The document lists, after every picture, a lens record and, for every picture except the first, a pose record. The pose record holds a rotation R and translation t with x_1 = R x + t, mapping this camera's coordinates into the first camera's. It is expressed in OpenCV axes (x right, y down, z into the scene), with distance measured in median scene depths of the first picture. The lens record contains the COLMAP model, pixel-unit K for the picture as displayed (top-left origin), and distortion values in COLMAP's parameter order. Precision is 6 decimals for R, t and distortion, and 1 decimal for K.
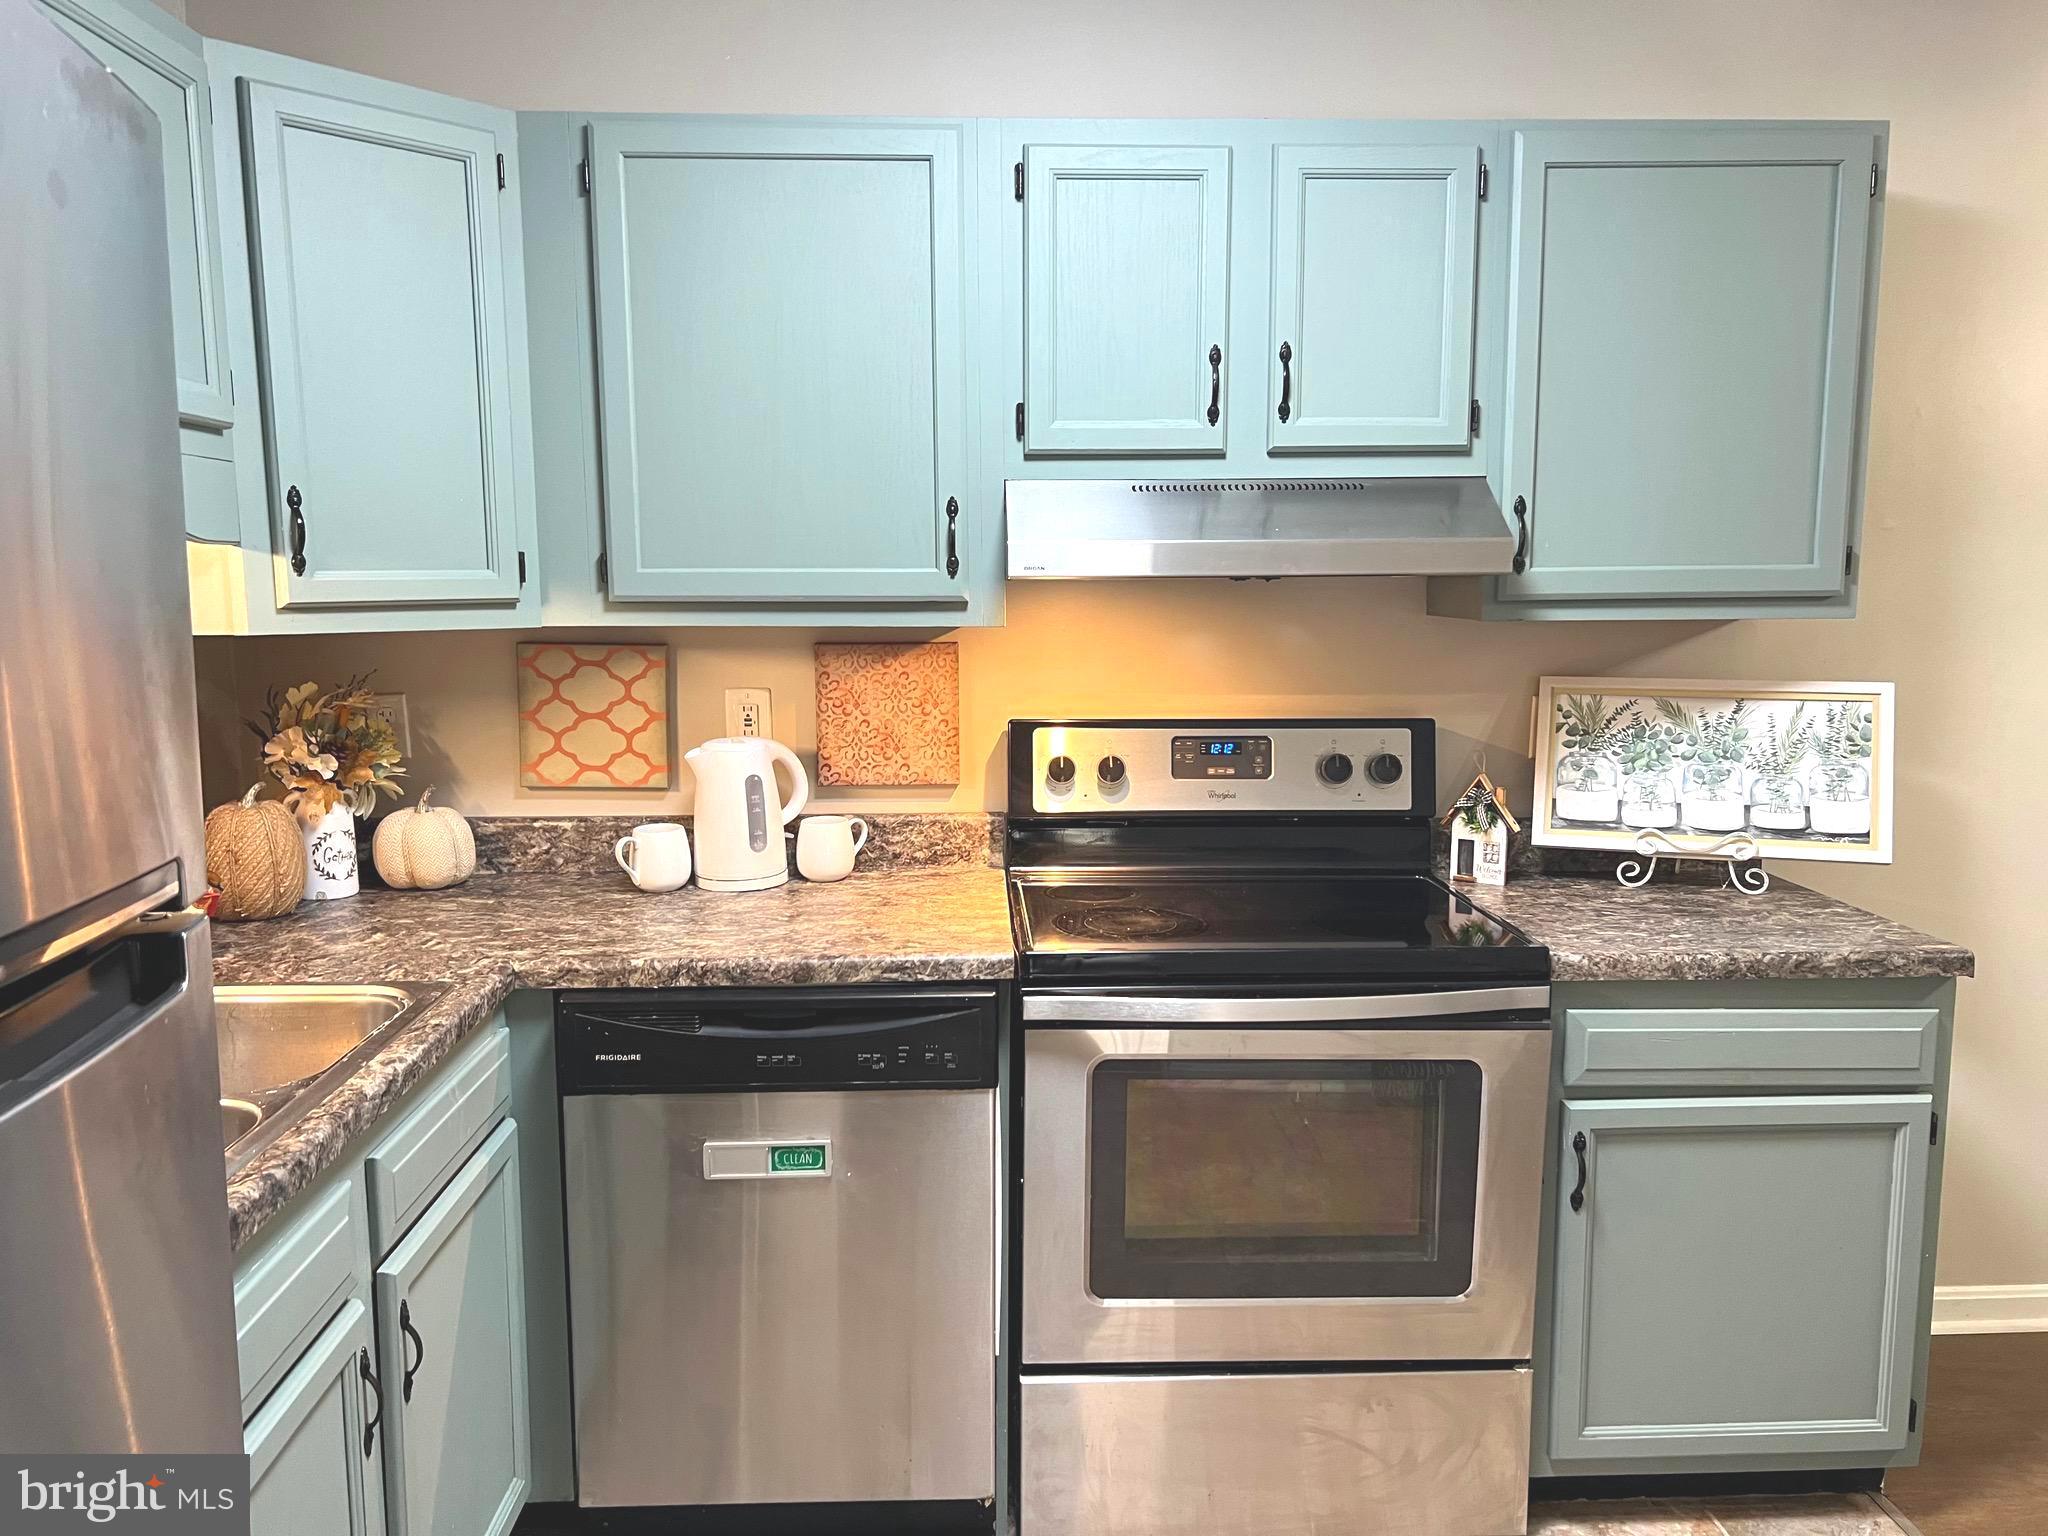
lens RADIAL K [[1544.4, 0, 1027.6], [0, 1544.4, 776.4], [0, 0, 1]] dist [0.070615, -0.073308]
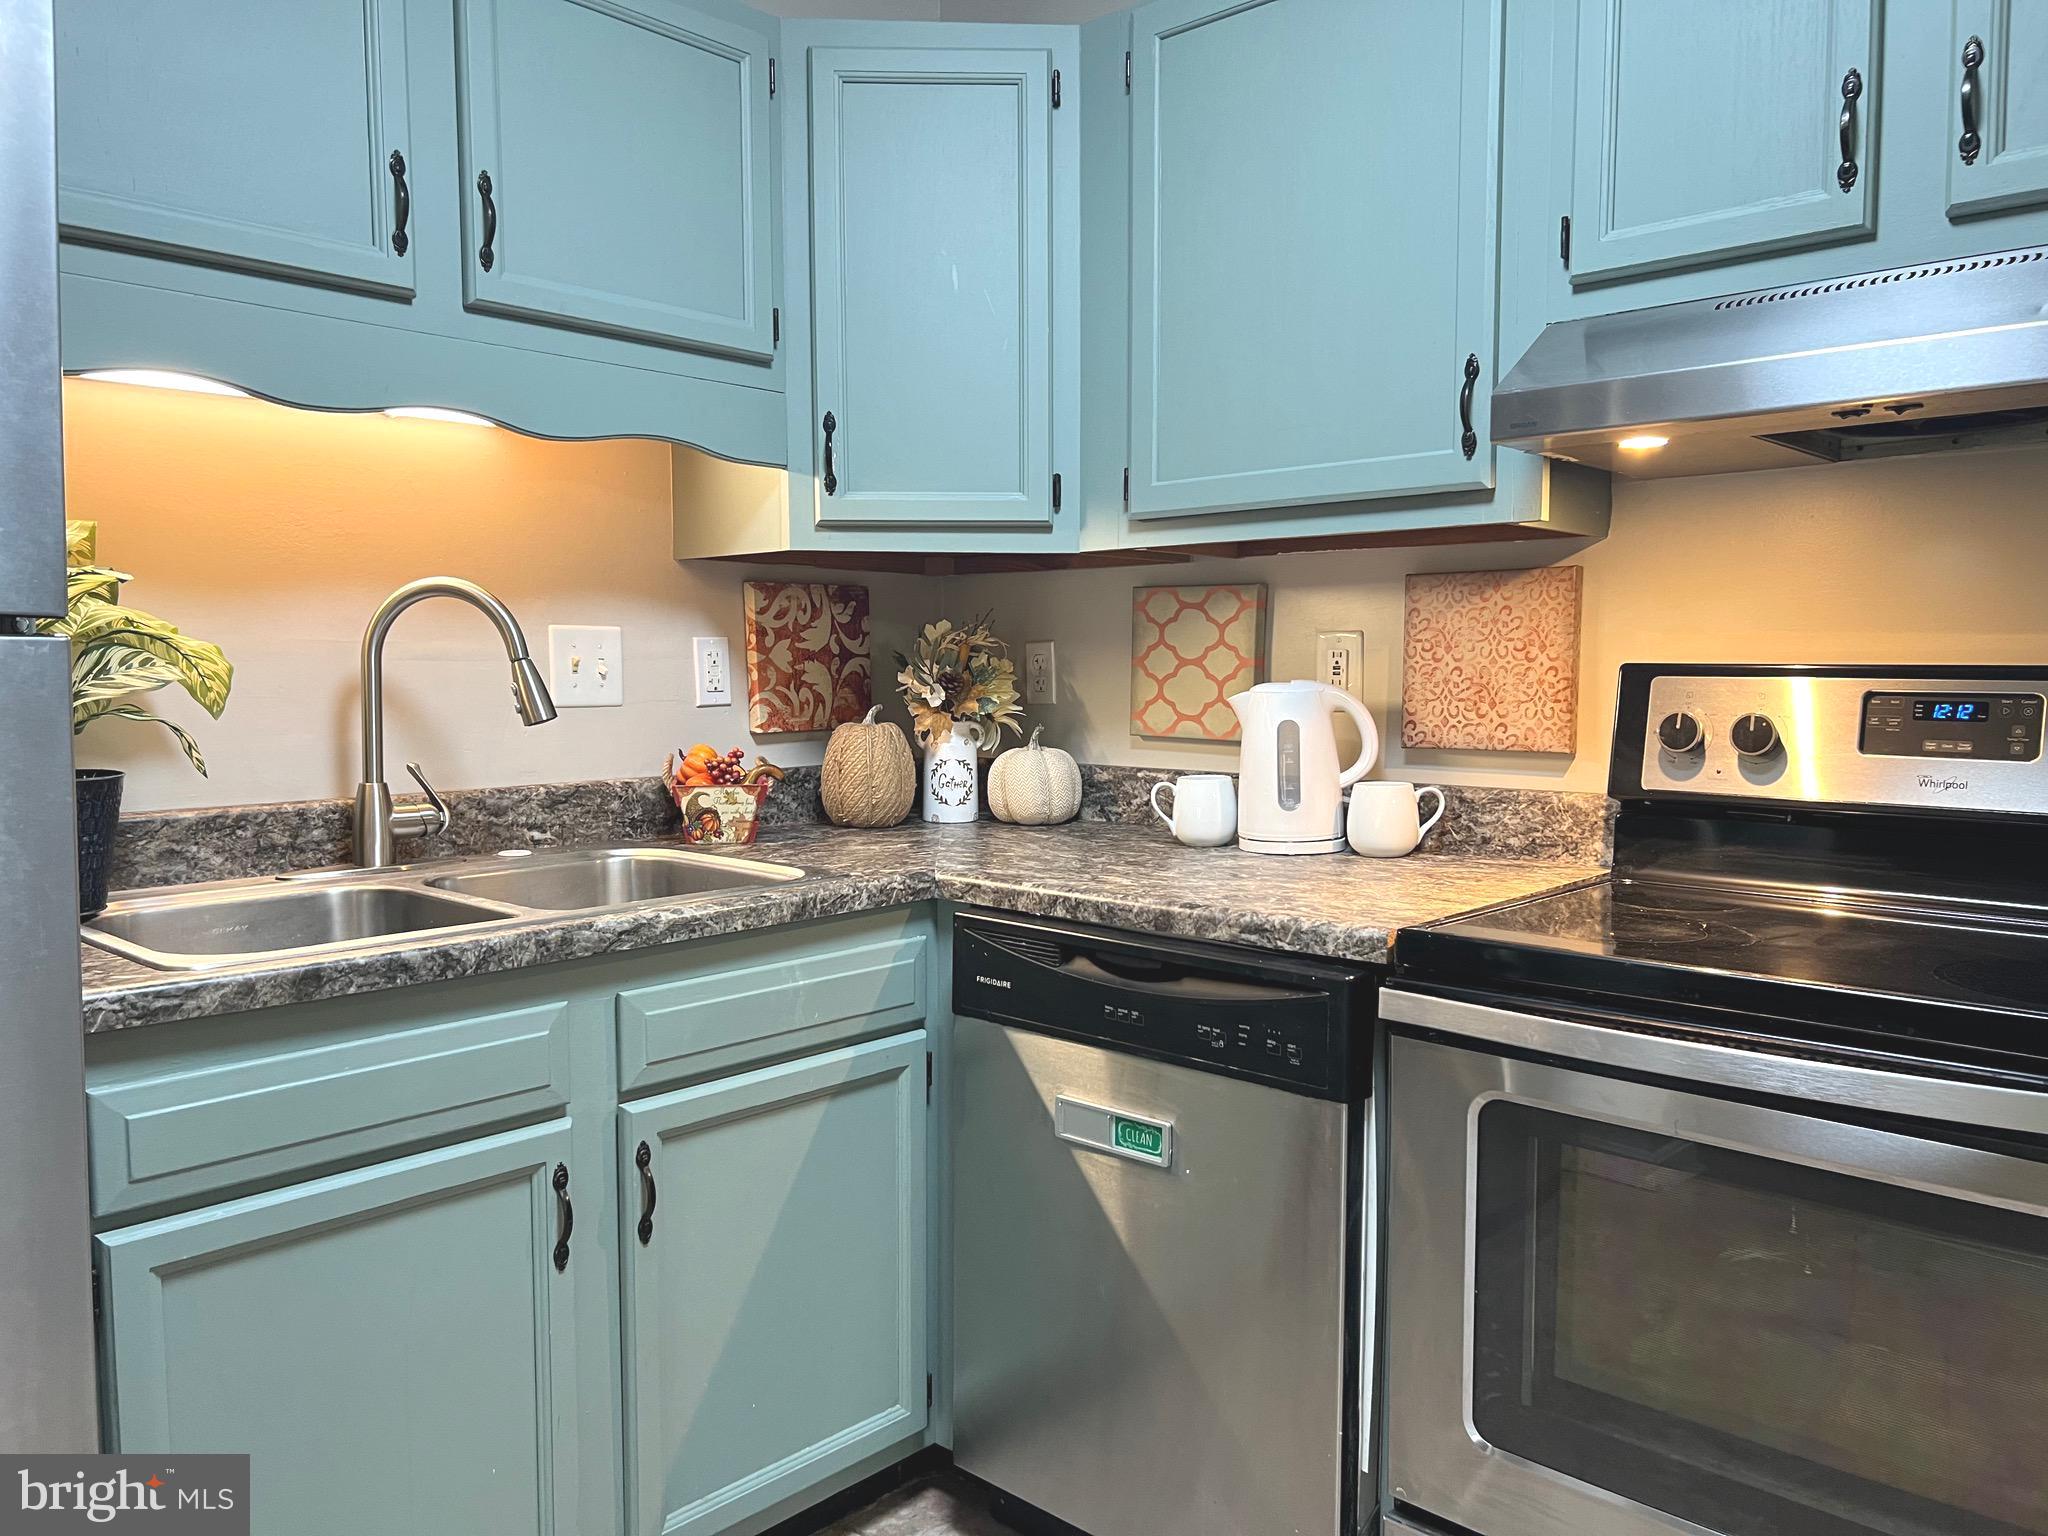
lens RADIAL K [[1544.4, 0, 1006.5], [0, 1544.4, 780.8], [0, 0, 1]] dist [0.070615, -0.073308]
pose [[0.694836, 0.057105, -0.716897, 0.323045], [-0.097891, 0.995075, -0.015615, 0.059322], [0.712475, 0.081027, 0.697004, 0.278847]]
